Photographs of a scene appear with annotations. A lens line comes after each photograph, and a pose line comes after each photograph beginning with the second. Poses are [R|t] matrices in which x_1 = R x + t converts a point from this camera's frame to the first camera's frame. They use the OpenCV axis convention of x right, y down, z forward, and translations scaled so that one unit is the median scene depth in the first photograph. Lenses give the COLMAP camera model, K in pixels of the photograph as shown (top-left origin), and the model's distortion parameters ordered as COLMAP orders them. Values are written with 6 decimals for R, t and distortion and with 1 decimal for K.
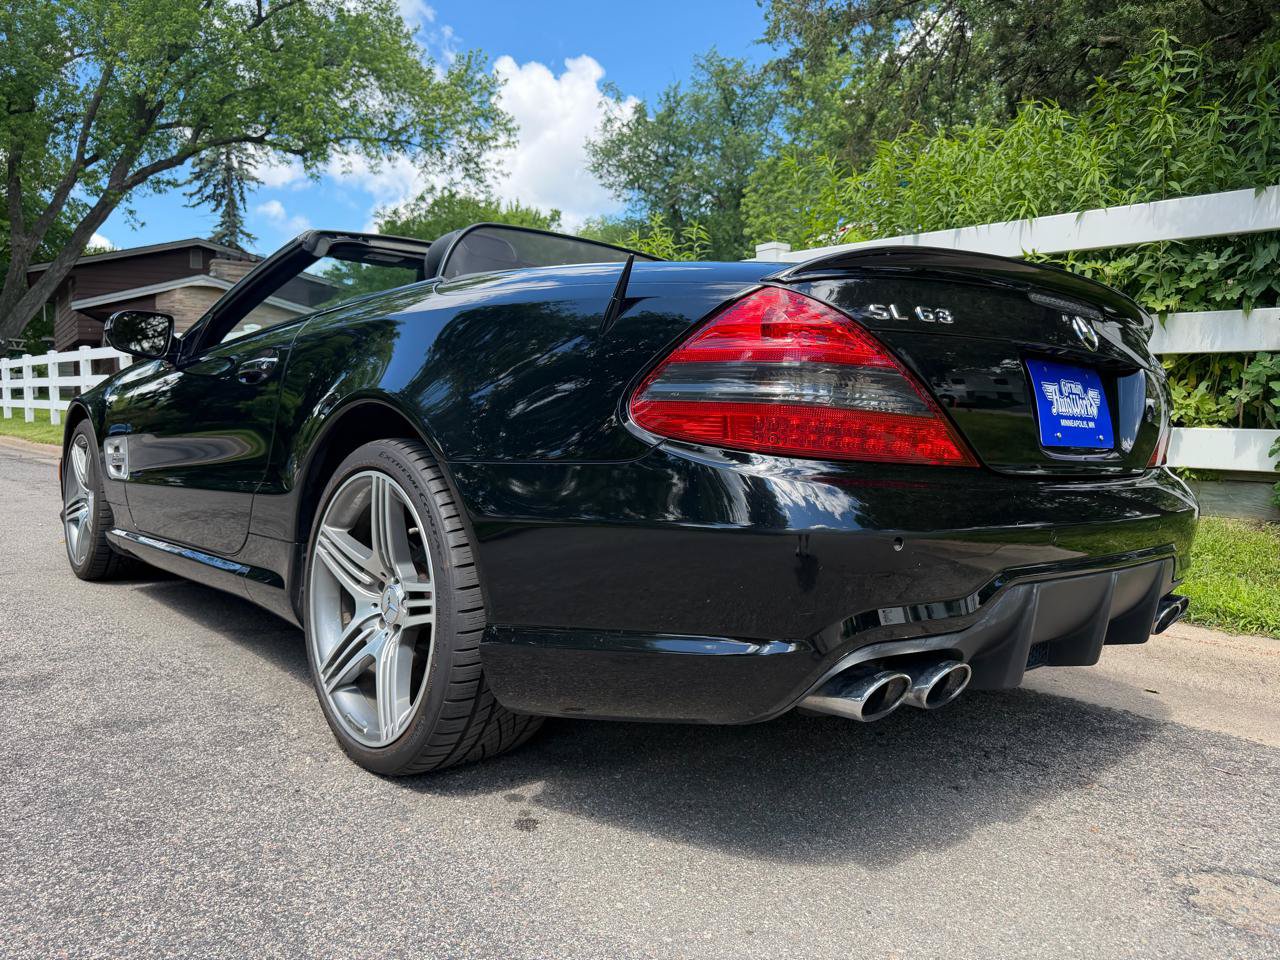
lens RADIAL K [[919.1, 0, 636.8], [0, 919.1, 483.6], [0, 0, 1]] dist [0.010329, -0.015502]
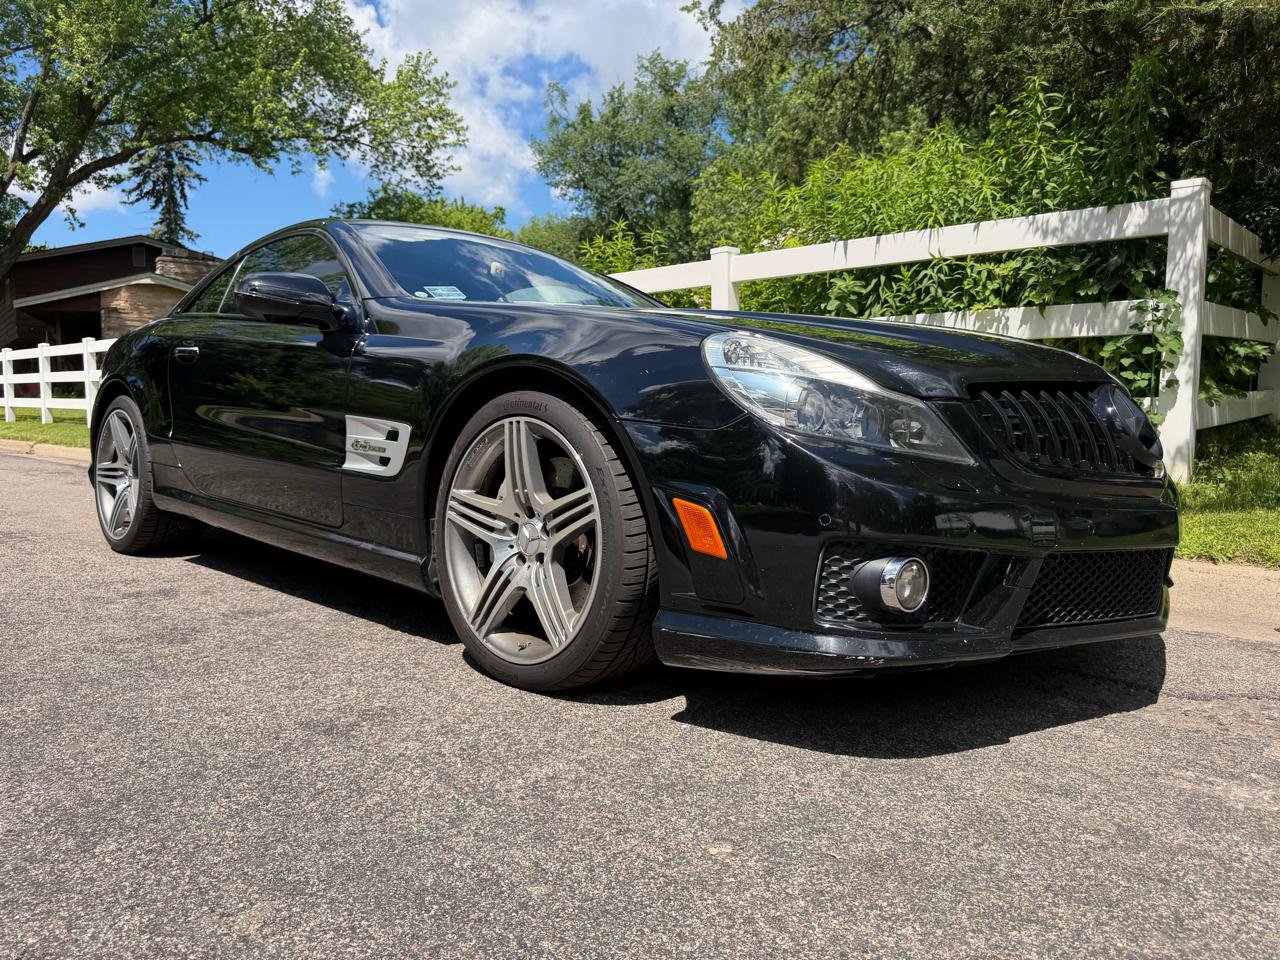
lens RADIAL K [[919.1, 0, 636.7], [0, 919.1, 474.1], [0, 0, 1]] dist [0.010329, -0.015502]
pose [[0.998267, -0.012293, 0.057542, -0.042819], [0.012716, 0.999895, -0.006989, 0.040845], [-0.057450, 0.007708, 0.998319, -0.188019]]
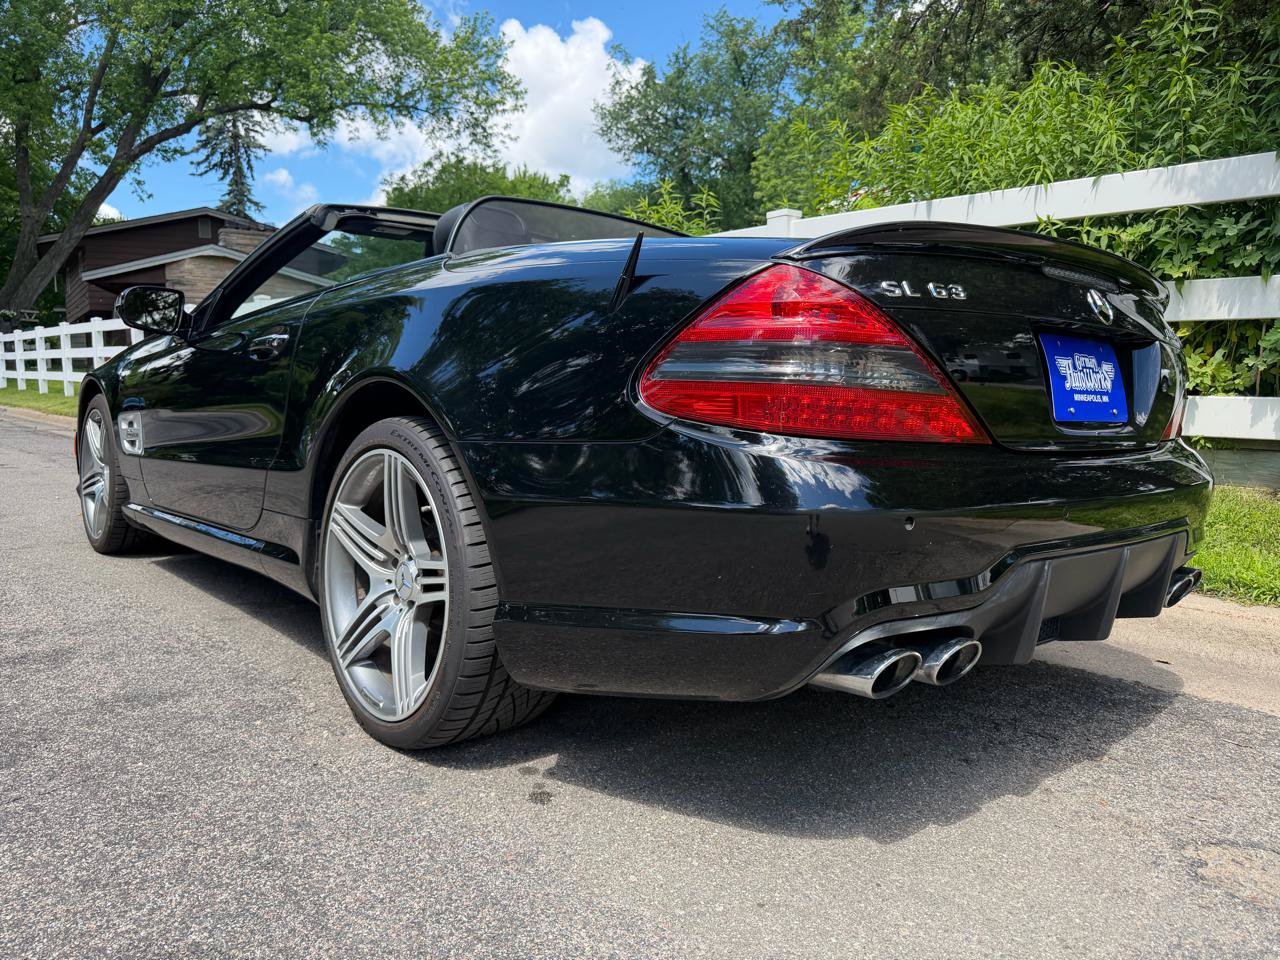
lens RADIAL K [[919.1, 0, 635.3], [0, 919.1, 480.3], [0, 0, 1]] dist [0.010329, -0.015502]
pose [[0.999899, -0.005057, -0.013308, -0.000038], [0.005485, 0.999463, 0.032301, -0.004792], [0.013137, -0.032371, 0.999390, -0.000800]]
